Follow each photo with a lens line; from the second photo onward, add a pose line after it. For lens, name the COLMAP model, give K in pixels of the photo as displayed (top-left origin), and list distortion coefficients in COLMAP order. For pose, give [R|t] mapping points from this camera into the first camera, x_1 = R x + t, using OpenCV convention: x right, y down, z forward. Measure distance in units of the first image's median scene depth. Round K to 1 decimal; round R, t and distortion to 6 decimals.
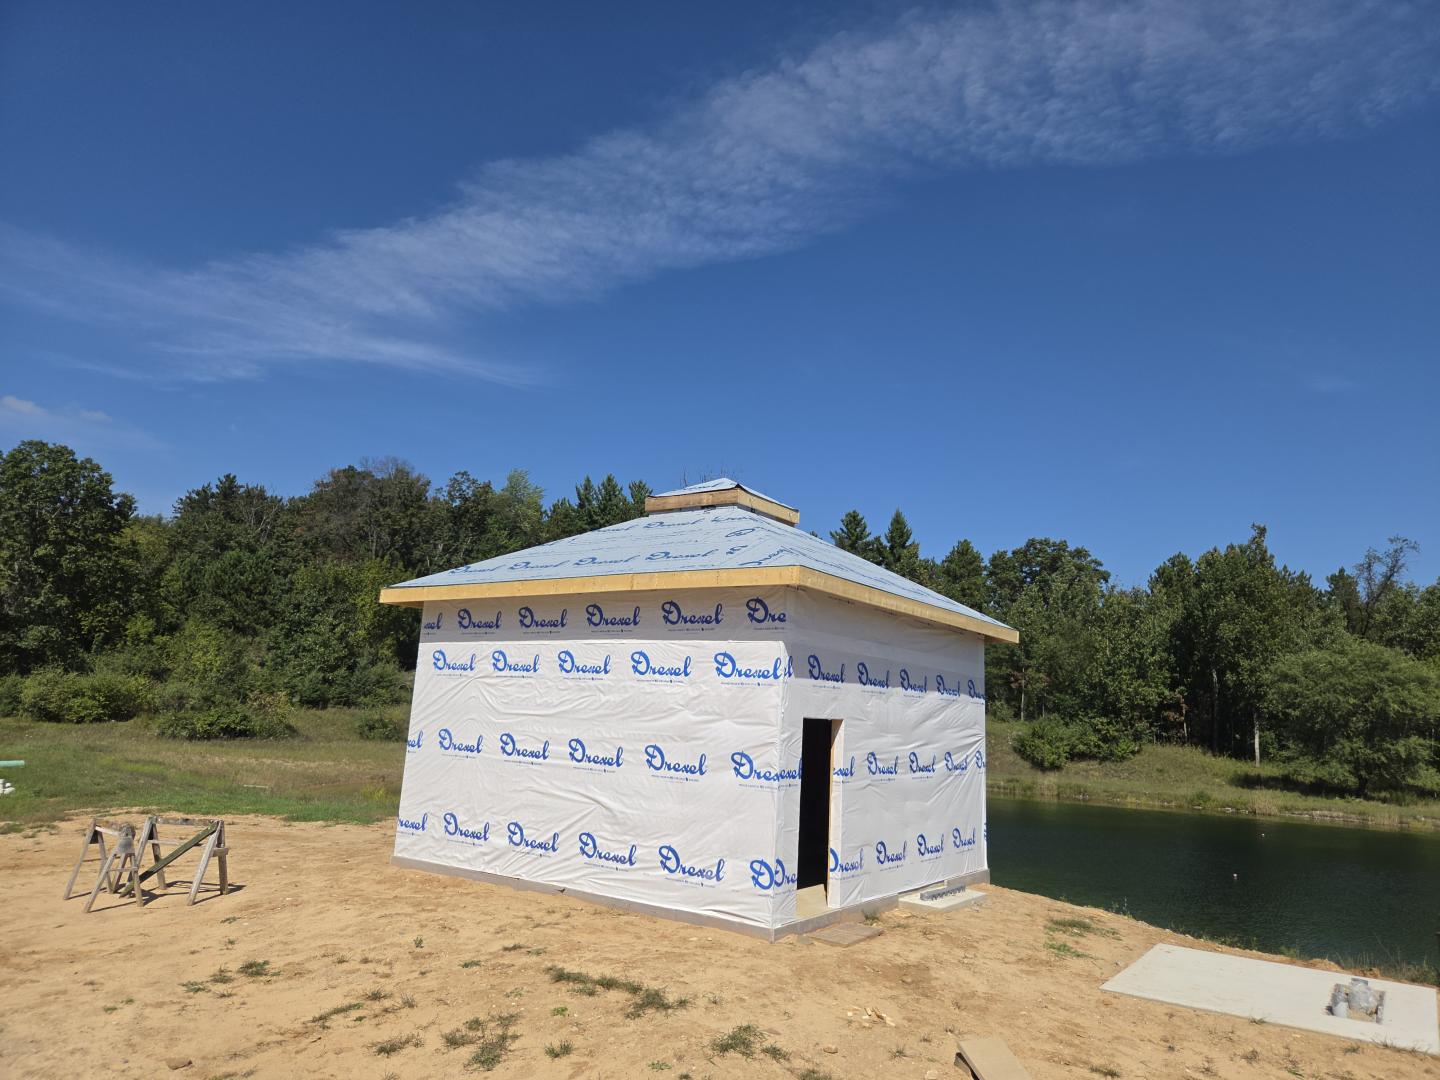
lens RADIAL K [[969.4, 0, 736.6], [0, 969.4, 541.7], [0, 0, 1]] dist [0.050288, -0.043795]
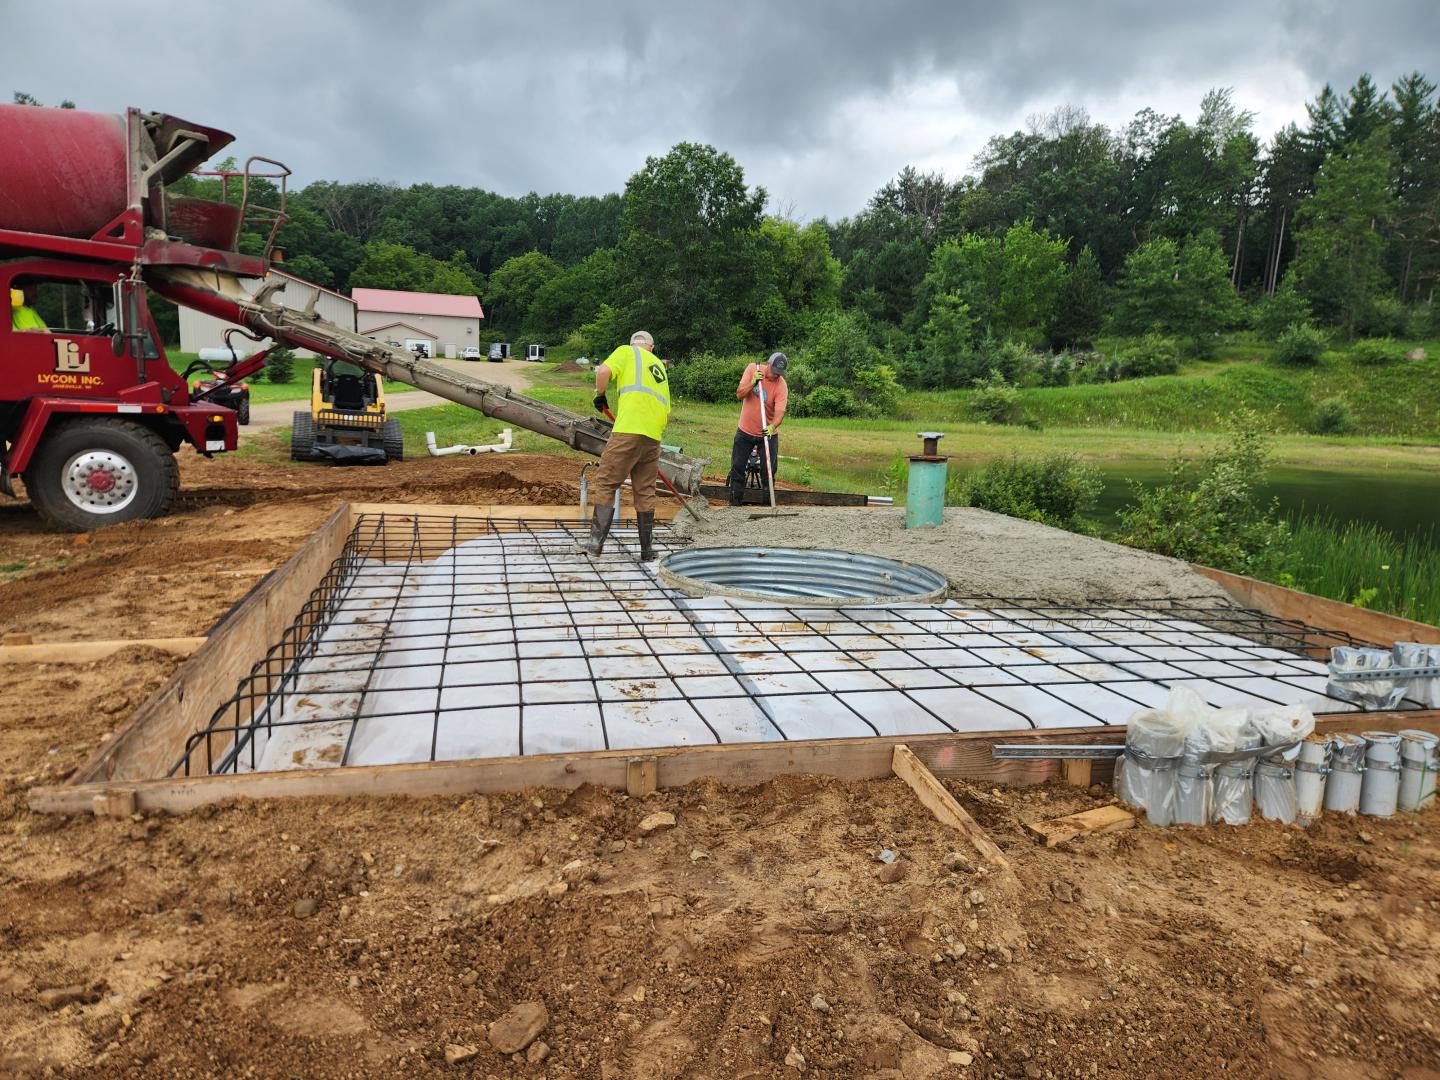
lens RADIAL K [[965.8, 0, 711.2], [0, 965.8, 542.4], [0, 0, 1]] dist [0.075663, -0.058457]
pose [[0.743602, 0.087191, -0.662913, 0.055680], [0.115113, 0.959962, 0.255386, 0.045145], [0.658639, -0.266215, 0.703793, 0.144372]]
